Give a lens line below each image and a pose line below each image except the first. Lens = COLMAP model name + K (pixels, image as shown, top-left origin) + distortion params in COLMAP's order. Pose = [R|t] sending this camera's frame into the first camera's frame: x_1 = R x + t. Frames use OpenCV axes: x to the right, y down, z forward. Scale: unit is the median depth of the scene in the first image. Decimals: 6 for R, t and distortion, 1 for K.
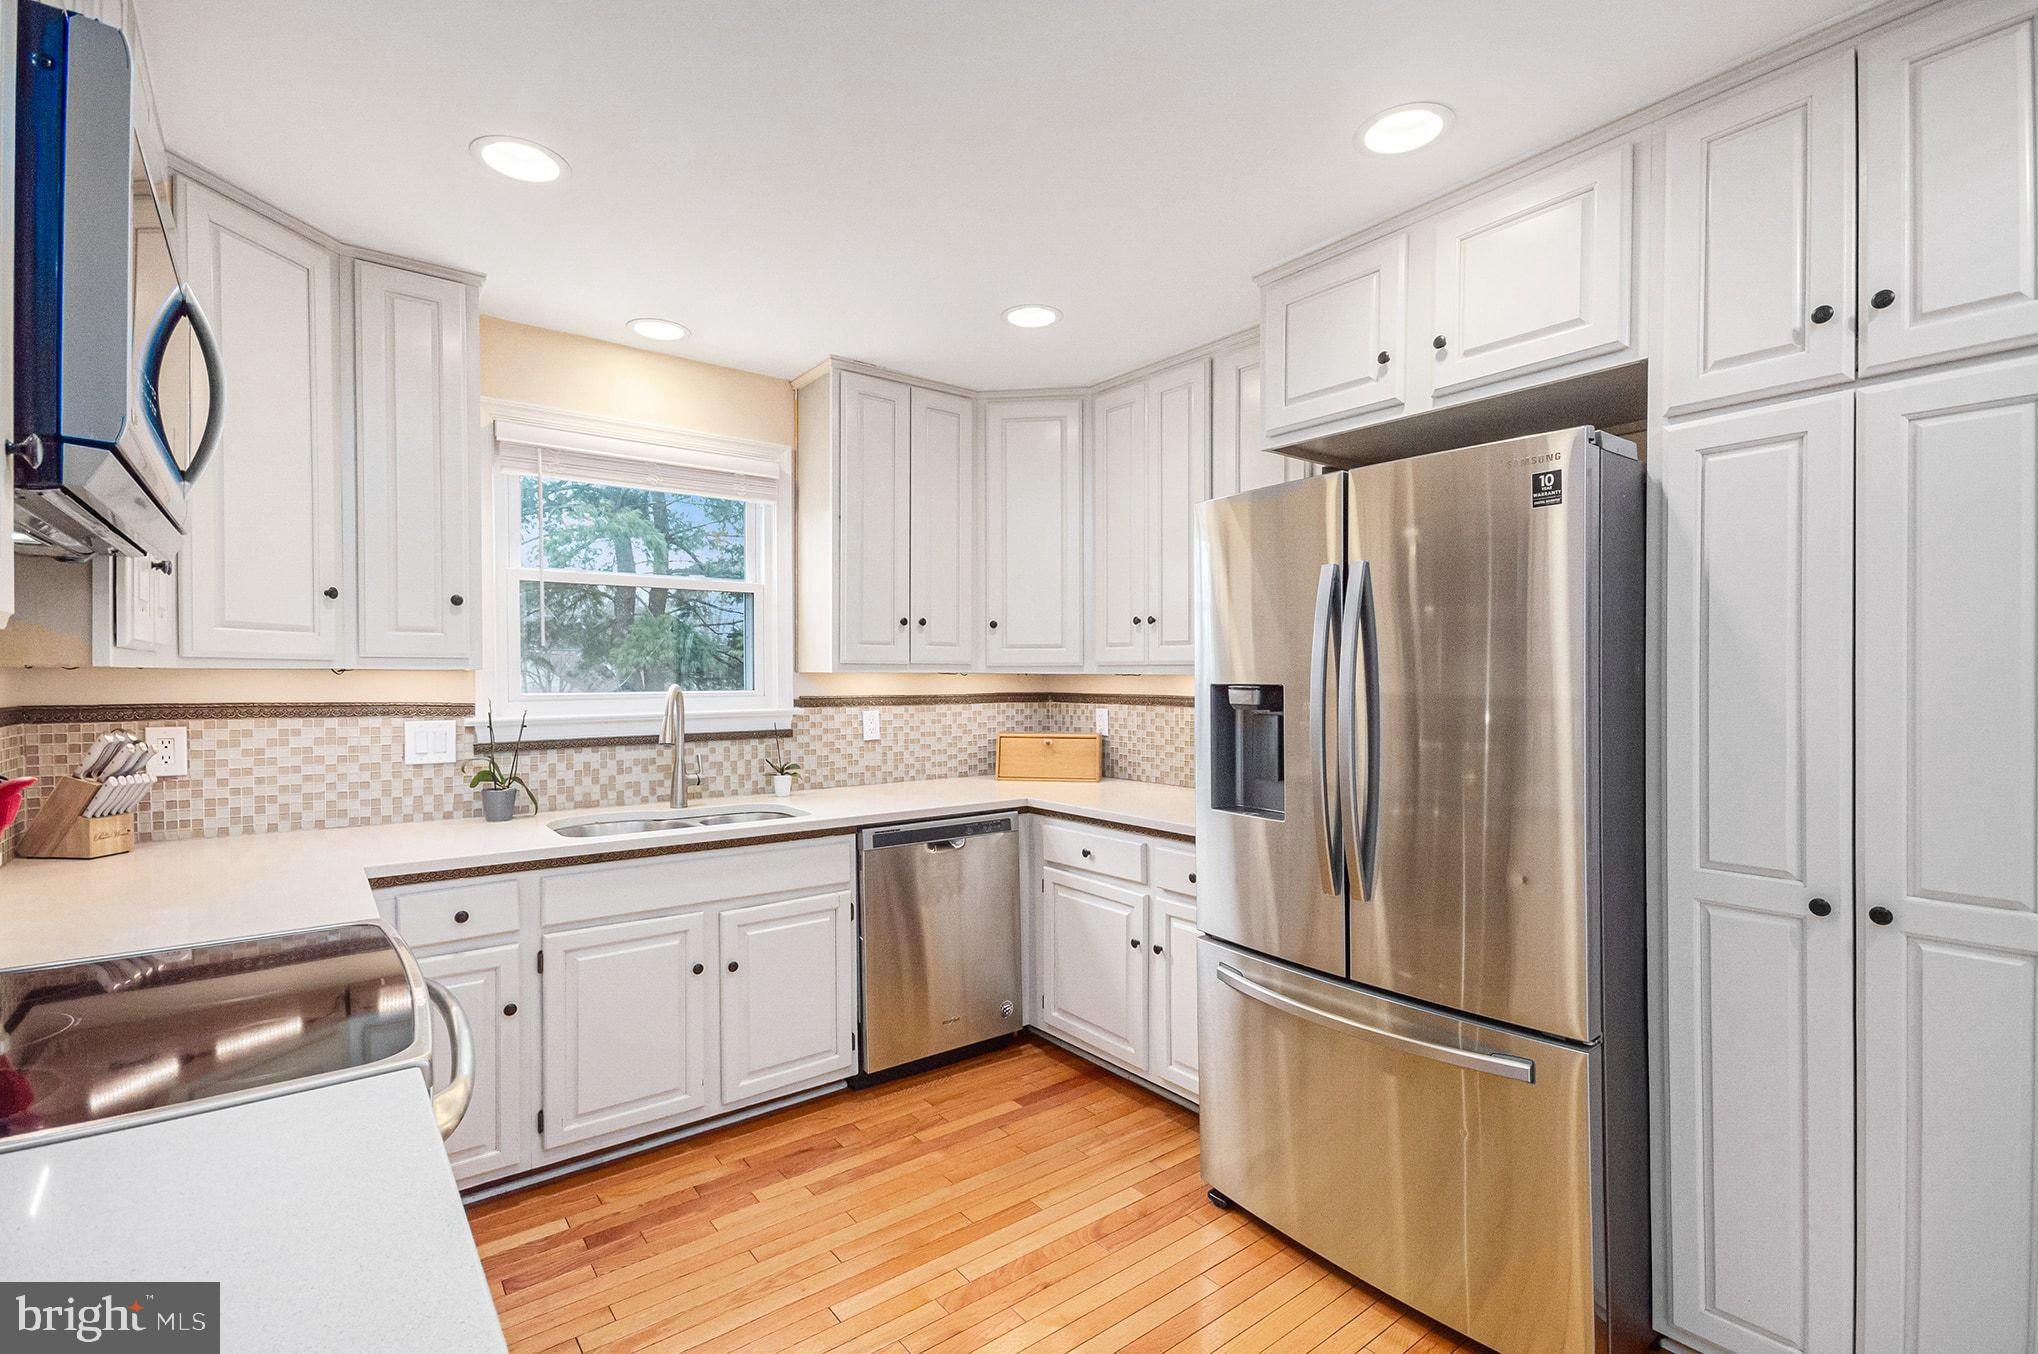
lens RADIAL K [[925.4, 0, 1070.5], [0, 925.4, 661.0], [0, 0, 1]] dist [0.004202, -0.004145]
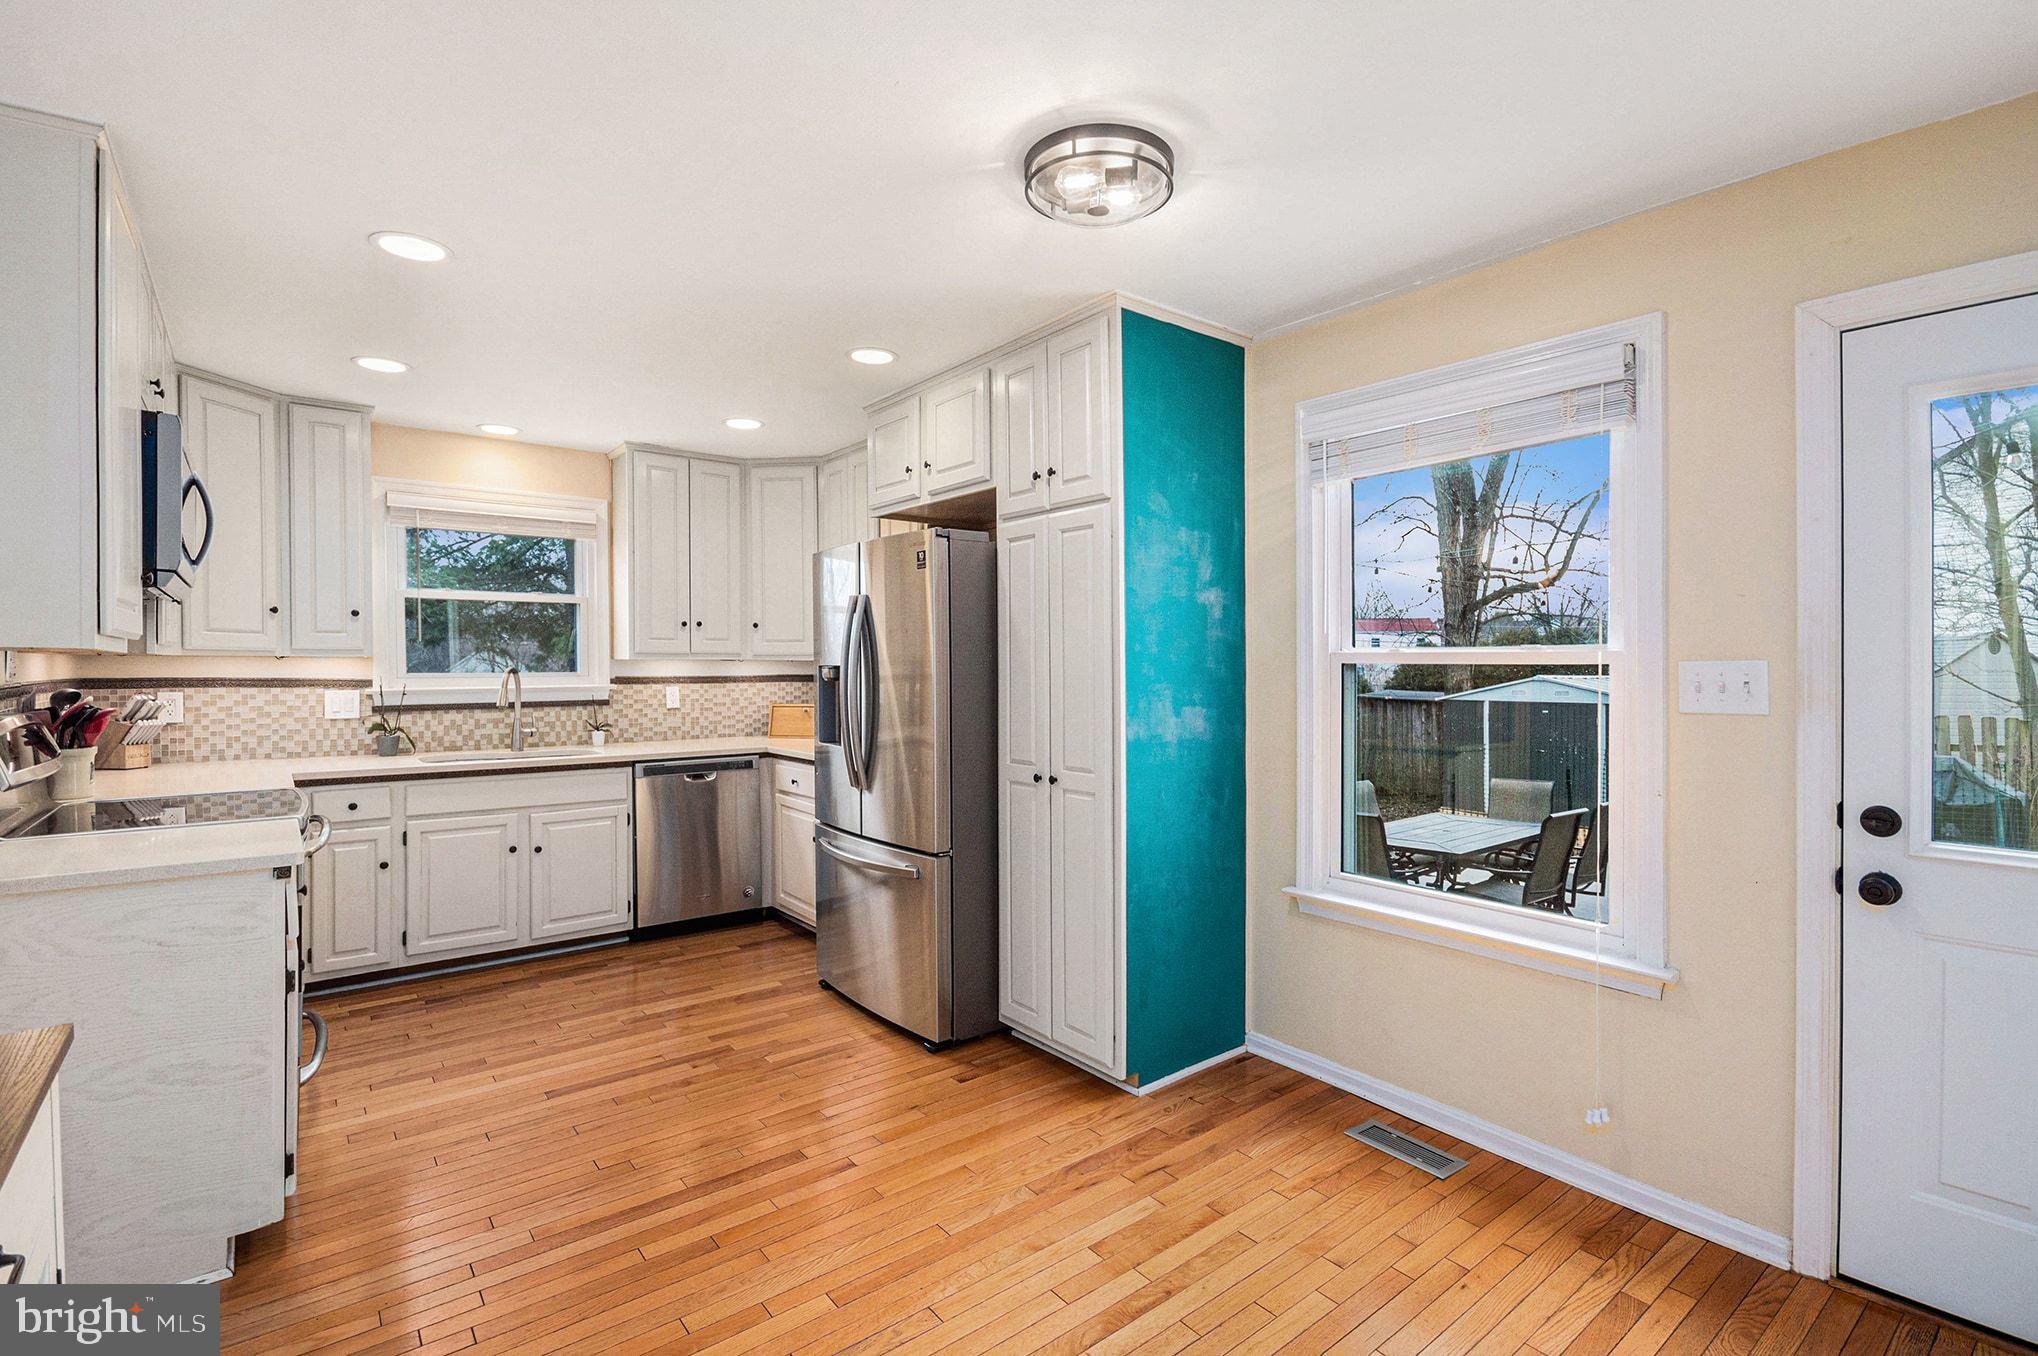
lens RADIAL K [[925.4, 0, 1050.7], [0, 925.4, 649.4], [0, 0, 1]] dist [0.004202, -0.004145]
pose [[0.999974, 0.001294, 0.007068, 0.485428], [-0.001280, 0.999997, -0.001988, -0.000997], [-0.007071, 0.001979, 0.999973, -0.556276]]
